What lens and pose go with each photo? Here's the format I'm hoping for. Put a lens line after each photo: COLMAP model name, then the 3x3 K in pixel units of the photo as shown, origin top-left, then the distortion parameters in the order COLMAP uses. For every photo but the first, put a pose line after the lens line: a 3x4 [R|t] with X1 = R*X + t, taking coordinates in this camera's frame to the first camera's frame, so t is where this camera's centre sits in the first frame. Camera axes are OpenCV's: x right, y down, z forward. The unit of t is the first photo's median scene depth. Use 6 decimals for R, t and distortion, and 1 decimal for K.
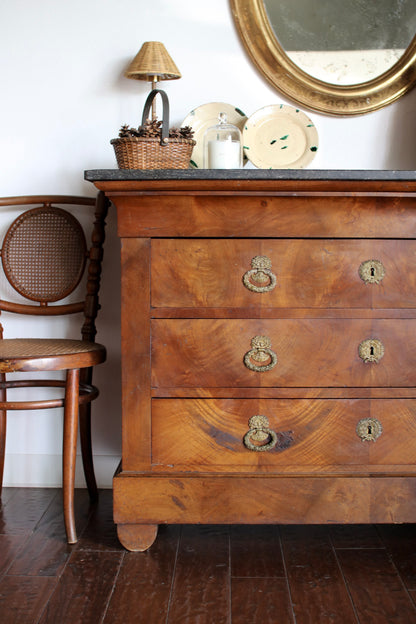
lens RADIAL K [[887.4, 0, 208.0], [0, 887.4, 312.0], [0, 0, 1]] dist [-0.178391, 0.222199]
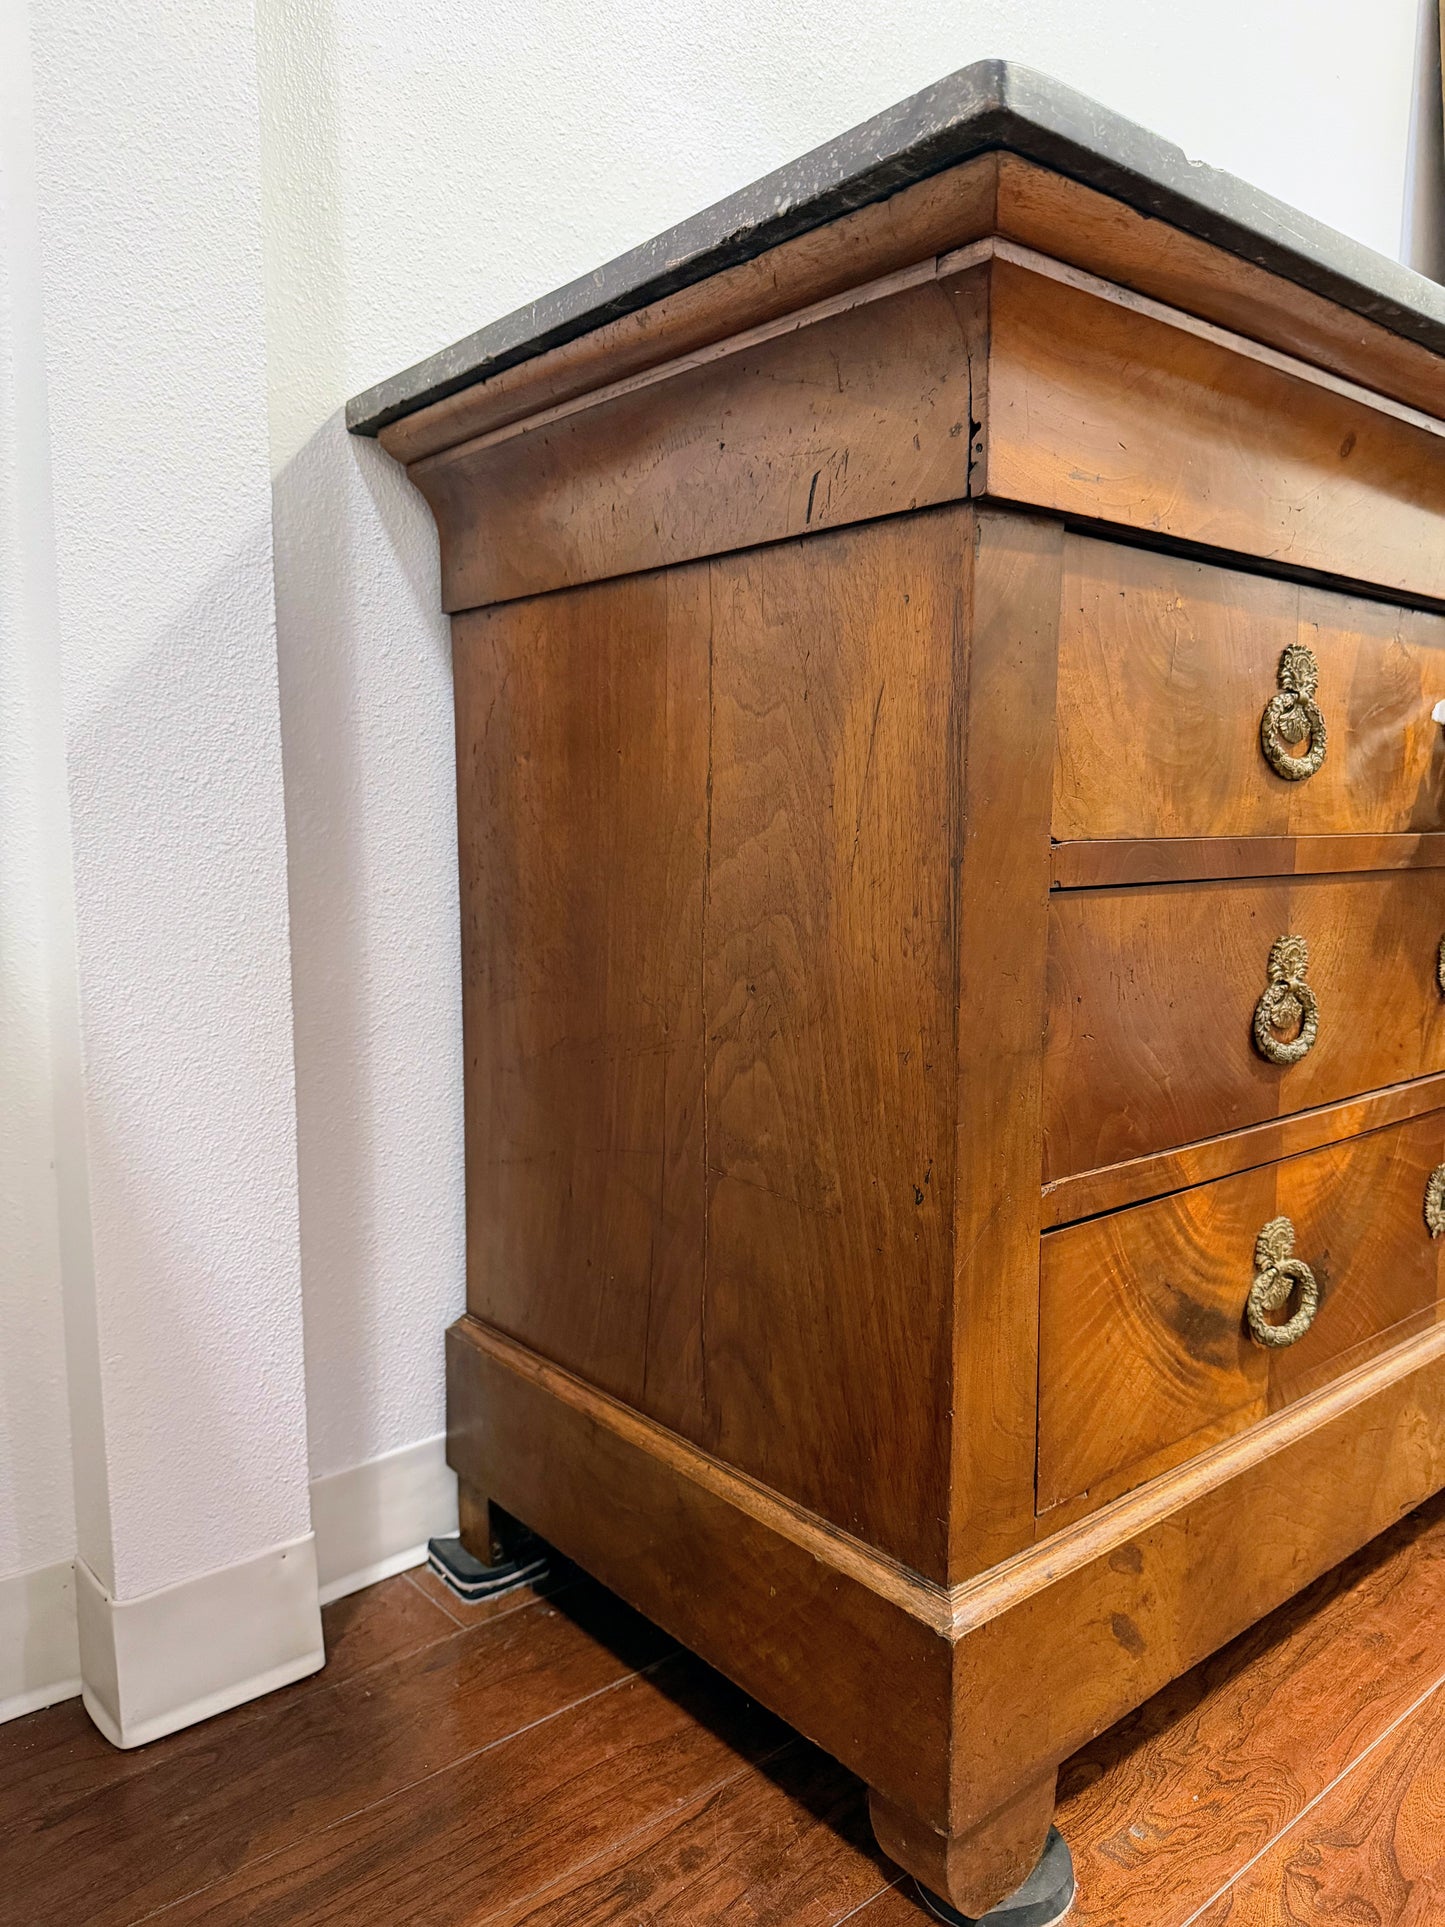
lens RADIAL K [[1395.4, 0, 722.5], [0, 1395.4, 963.5], [0, 0, 1]] dist [-0.005165, -0.001860]
pose [[0.761449, -0.072965, 0.644105, -0.357878], [0.055075, 0.997334, 0.047871, 0.004502], [-0.645881, -0.000978, 0.763438, 0.776672]]
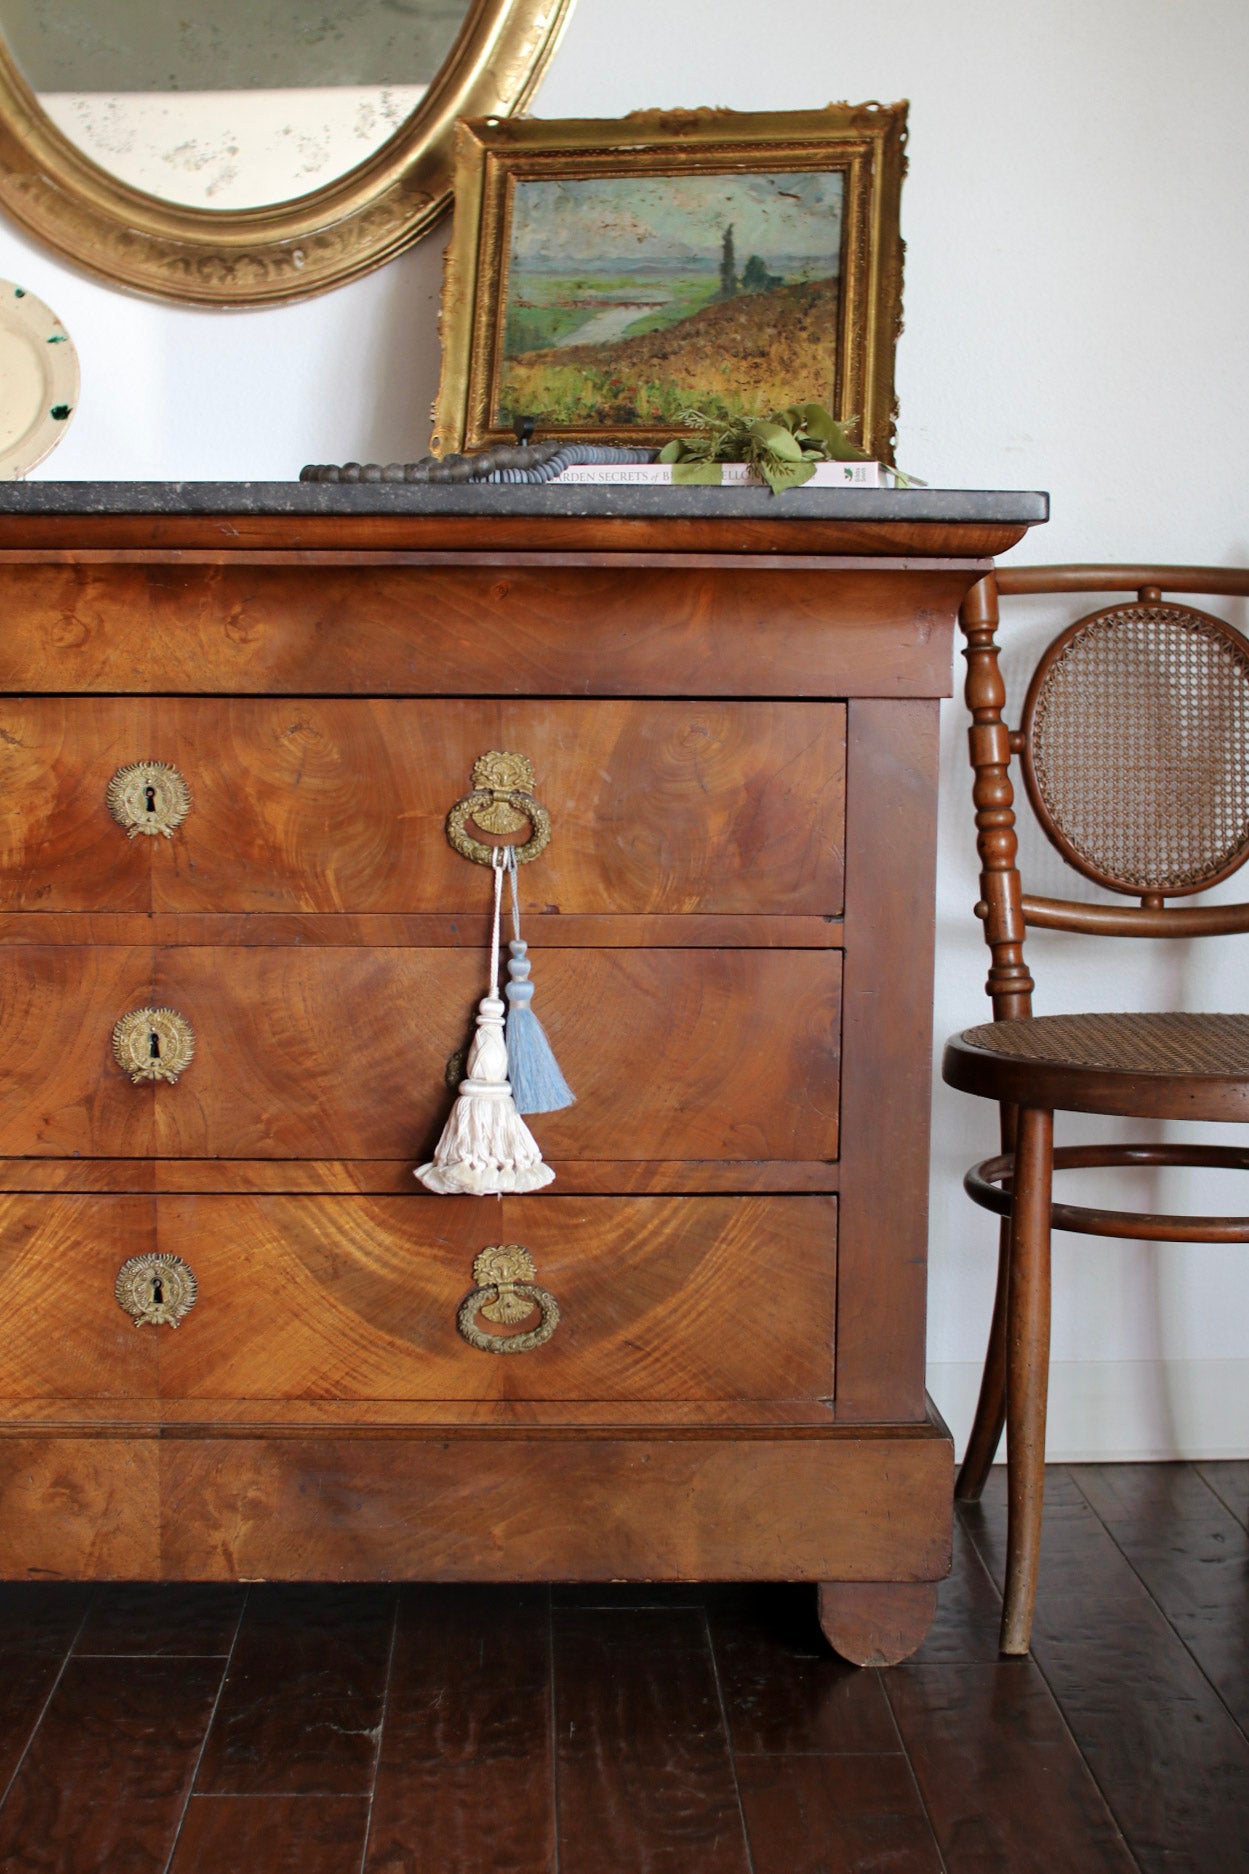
lens RADIAL K [[2664.9, 0, 624.5], [0, 2664.9, 937.0], [0, 0, 1]] dist [-0.178391, 0.222199]
pose [[0.998281, 0.002076, 0.058572, 0.297488], [-0.003261, 0.999792, 0.020141, -0.015143], [-0.058518, -0.020297, 0.998080, 0.029608]]
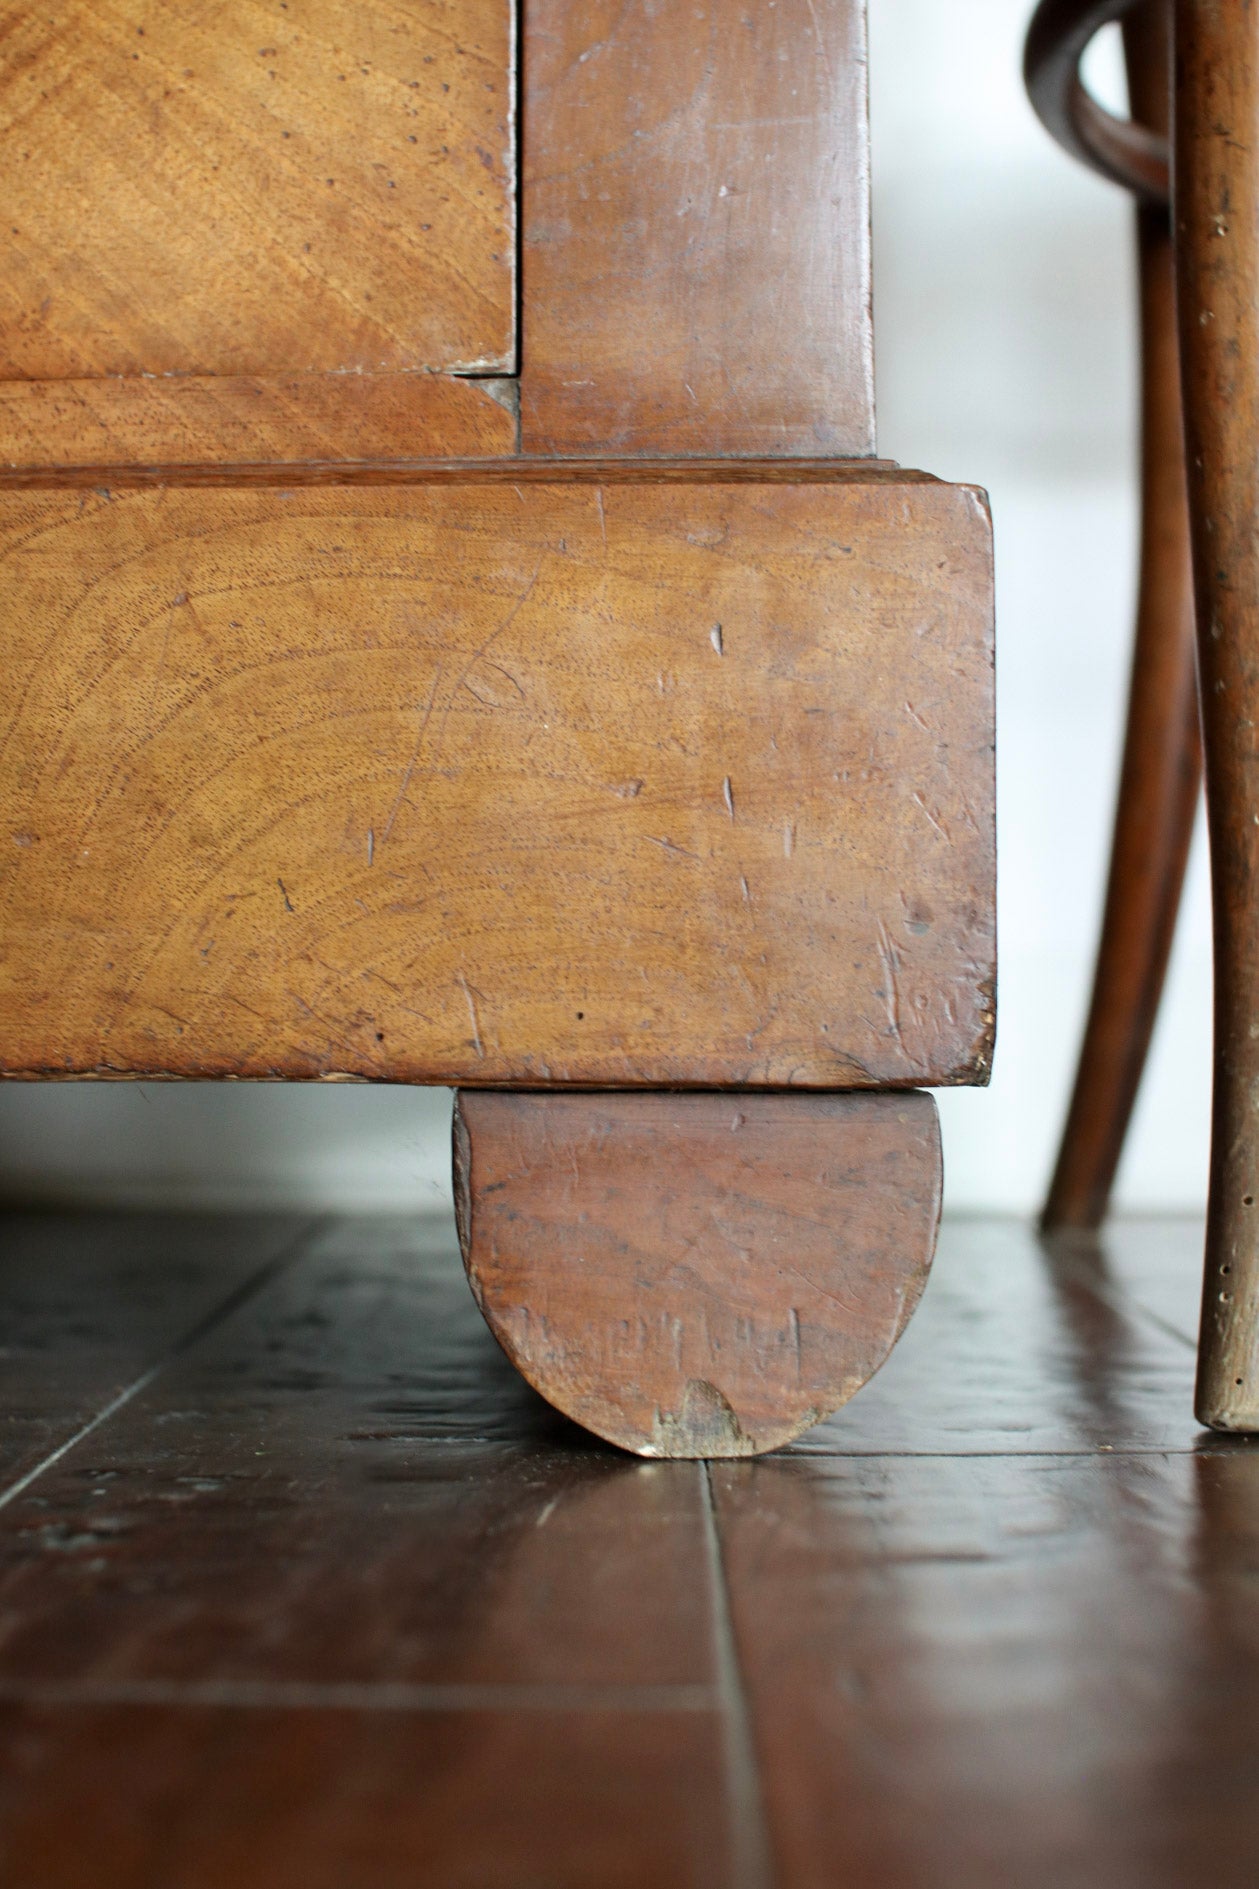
lens RADIAL K [[2634.4, 0, 629.5], [0, 2634.4, 944.5], [0, 0, 1]] dist [-0.172006, 0.165236]
pose [[0.999896, -0.002052, 0.014270, 0.439741], [0.003310, 0.996055, -0.088677, 0.251729], [-0.014032, 0.088715, 0.995958, 0.754861]]
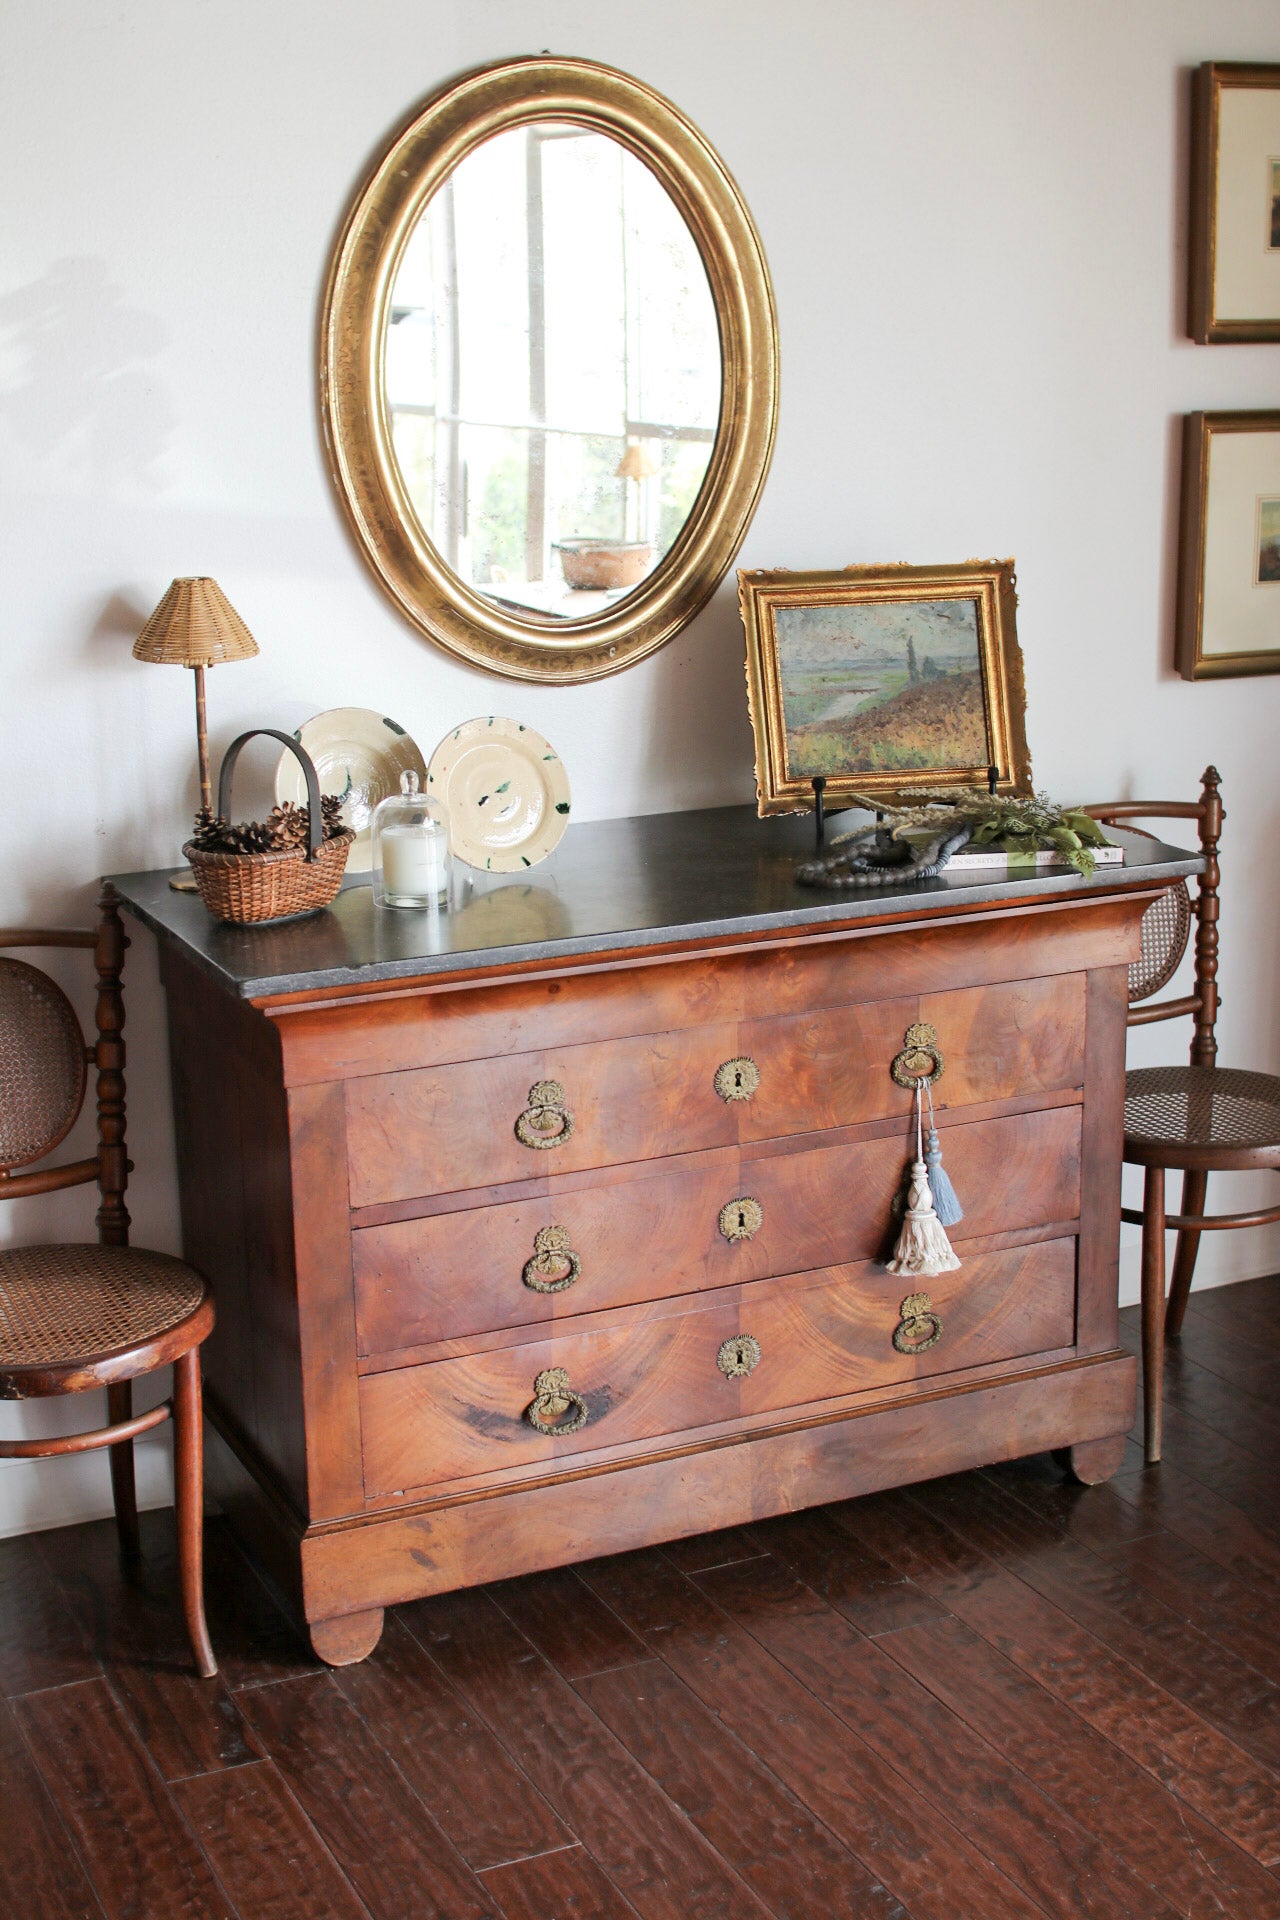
lens RADIAL K [[2677.7, 0, 640.0], [0, 2677.7, 960.0], [0, 0, 1]] dist [-0.172006, 0.165236]
pose [[0.895776, -0.126348, 0.426170, -0.542646], [0.056155, 0.983237, 0.173470, -0.396371], [-0.440944, -0.131459, 0.887855, -0.401910]]
